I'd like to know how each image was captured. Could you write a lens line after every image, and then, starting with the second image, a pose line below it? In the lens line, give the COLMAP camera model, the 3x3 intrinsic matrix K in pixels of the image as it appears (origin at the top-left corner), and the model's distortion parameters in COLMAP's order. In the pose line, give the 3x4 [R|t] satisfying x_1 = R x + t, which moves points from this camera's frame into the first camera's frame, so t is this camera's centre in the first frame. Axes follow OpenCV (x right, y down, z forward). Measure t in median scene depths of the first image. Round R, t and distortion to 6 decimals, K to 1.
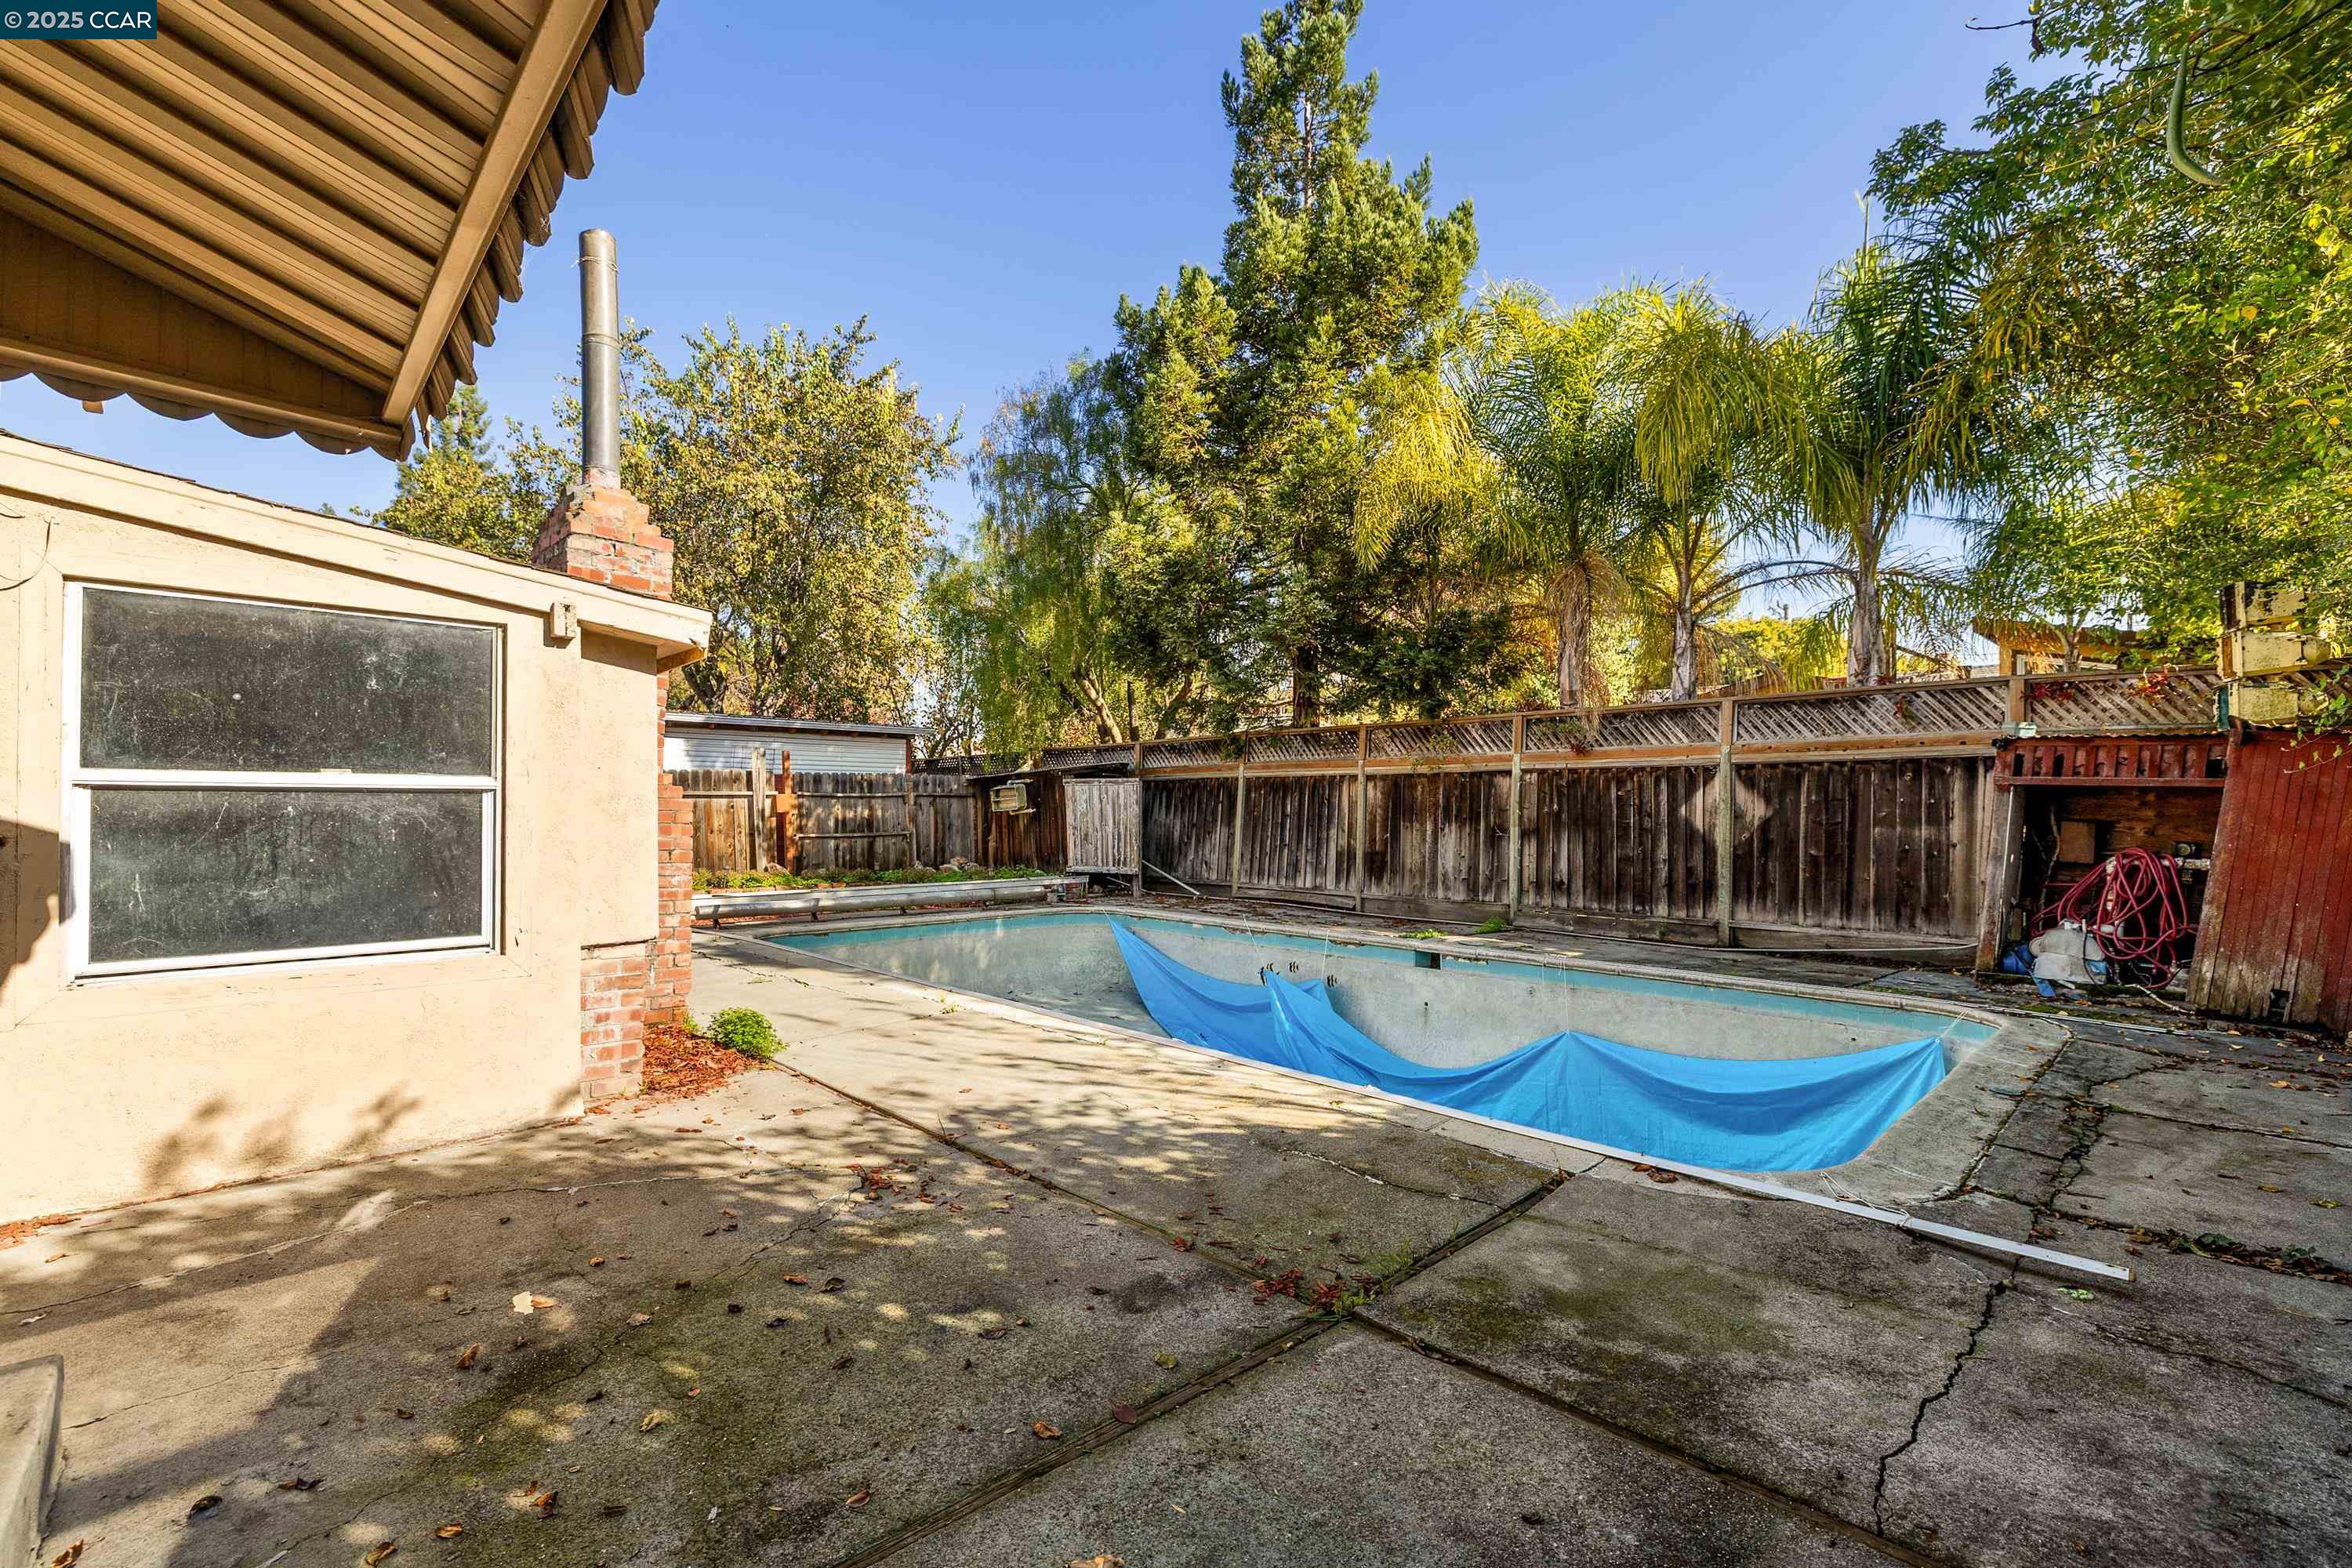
lens RADIAL K [[1026.1, 0, 1188.8], [0, 1026.1, 807.9], [0, 0, 1]] dist [-0.013370, -0.000138]
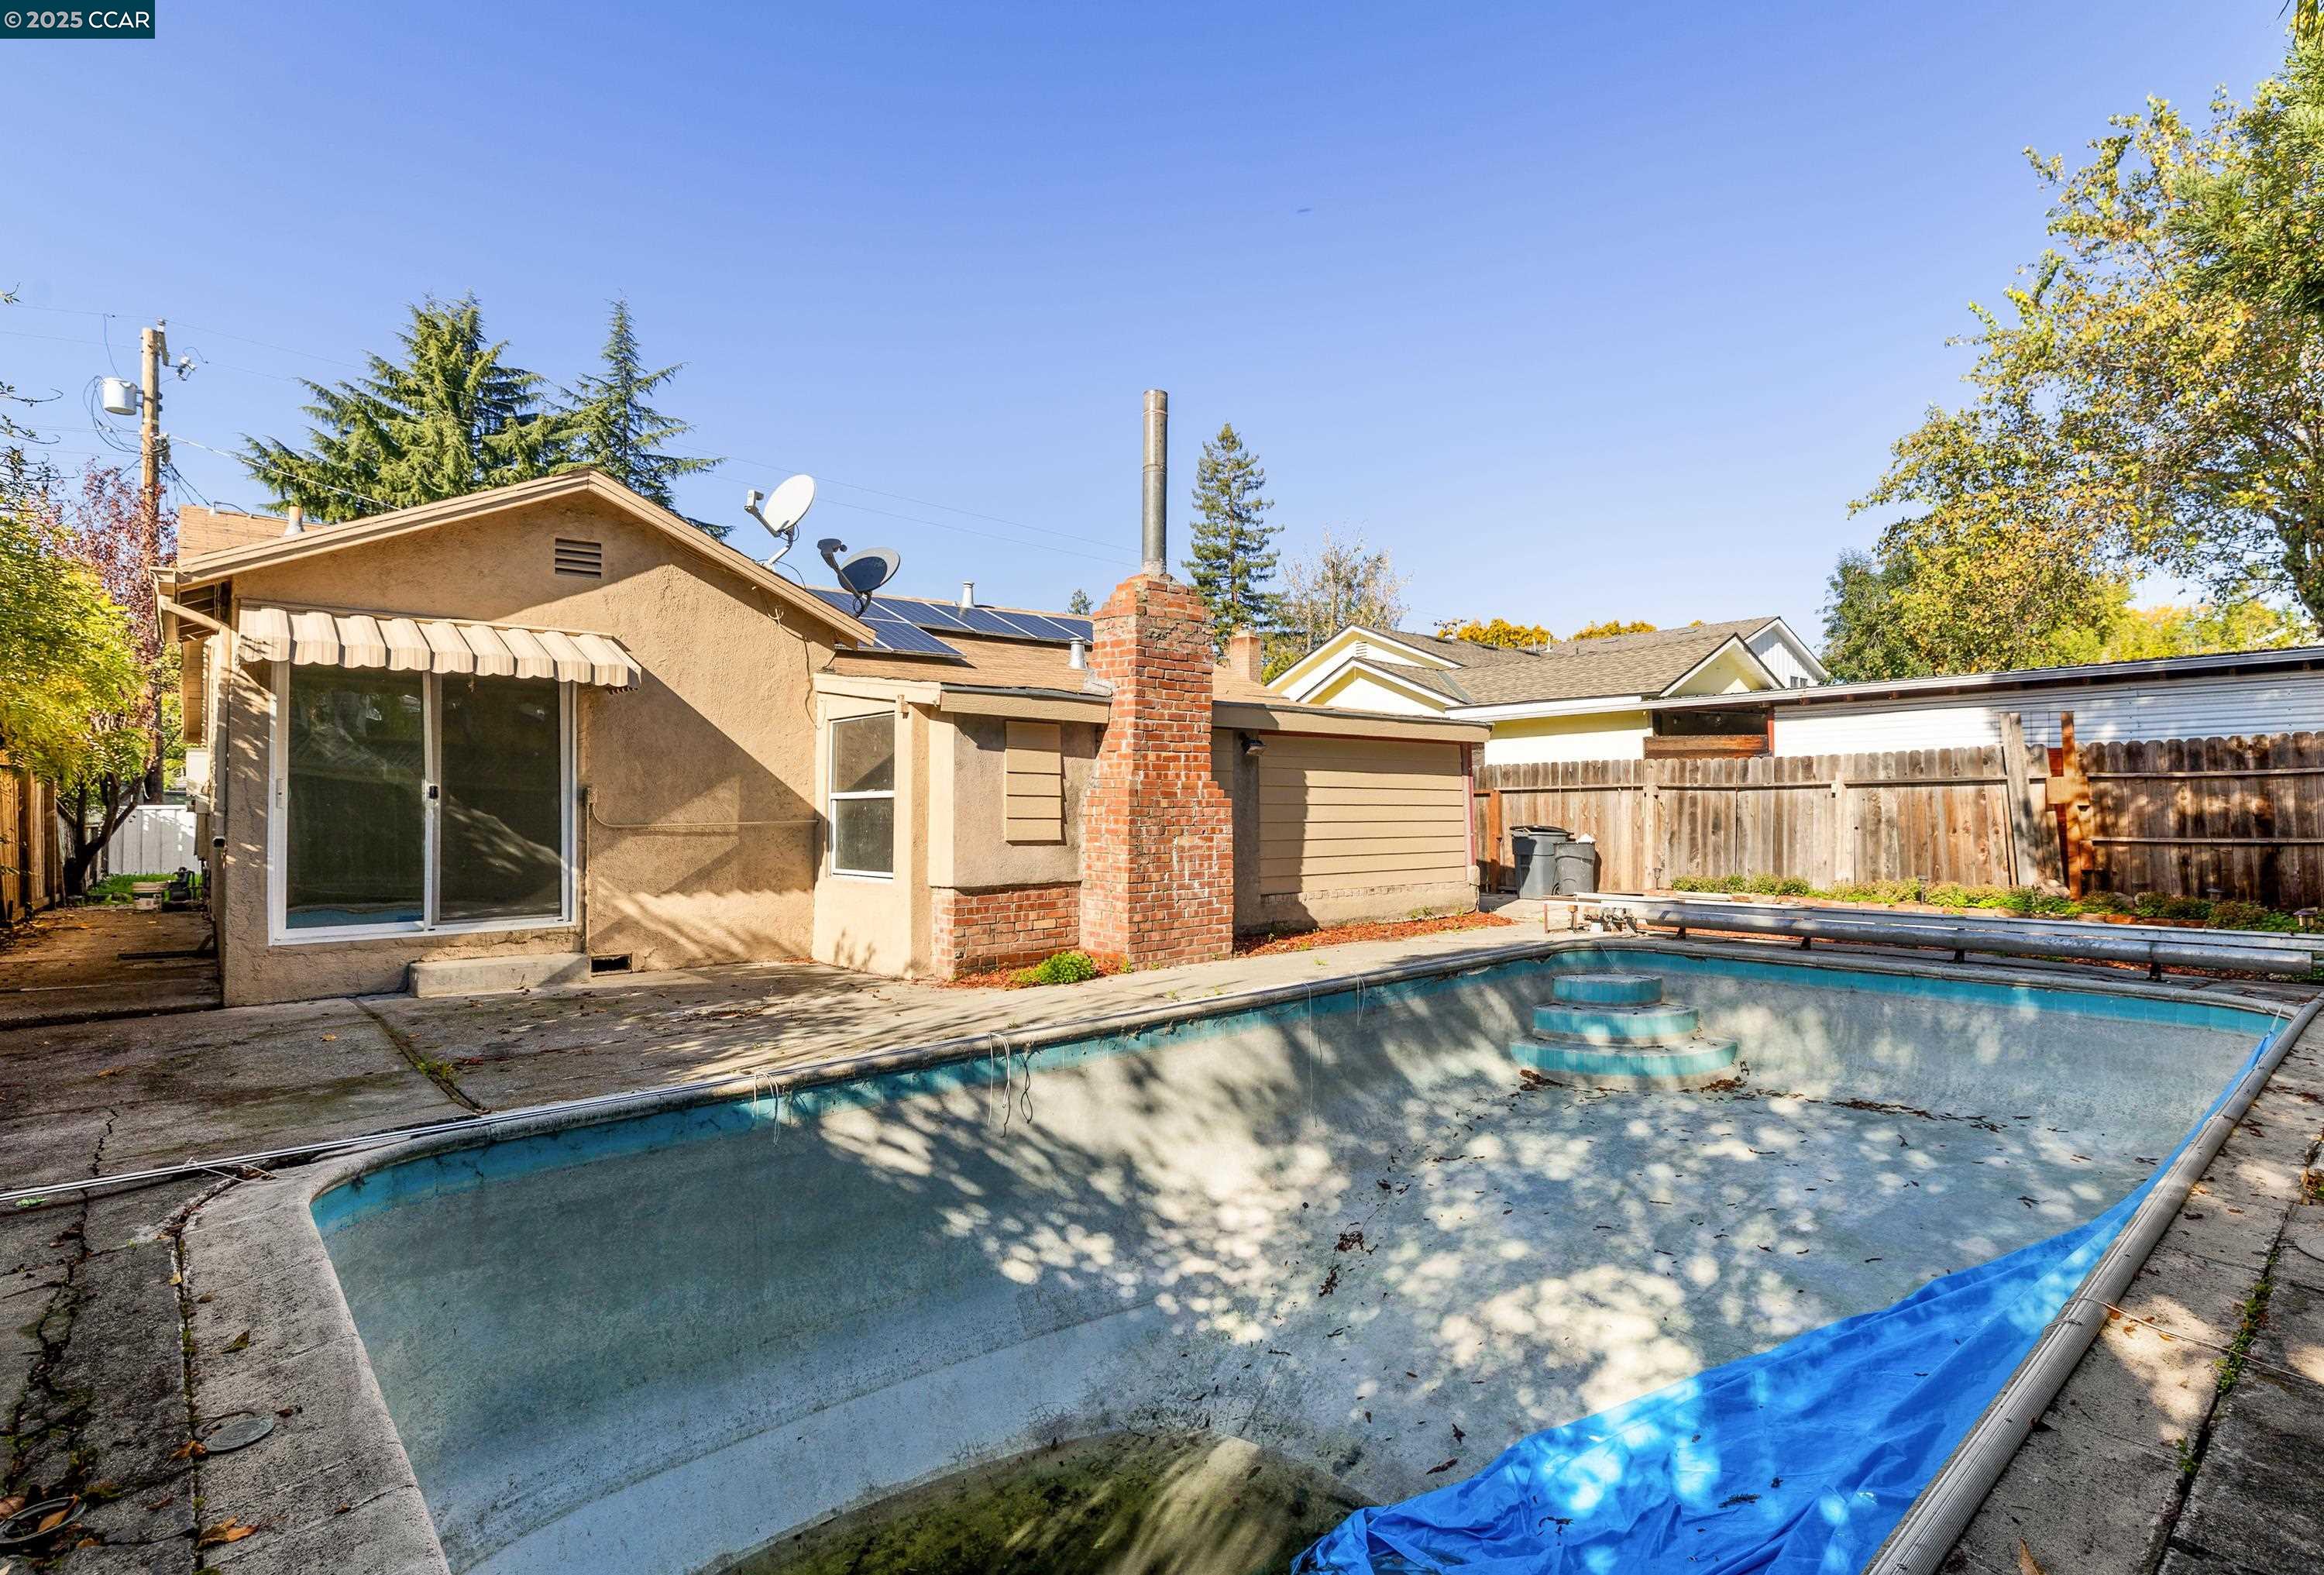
lens RADIAL K [[1140.0, 0, 1140.0], [0, 1140.0, 782.0], [0, 0, 1]] dist [-0.004170, 0.001029]
pose [[-0.062857, -0.025763, -0.997690, 0.471109], [0.009512, 0.999606, -0.026412, 0.004741], [0.997977, -0.011150, -0.062587, 0.525626]]
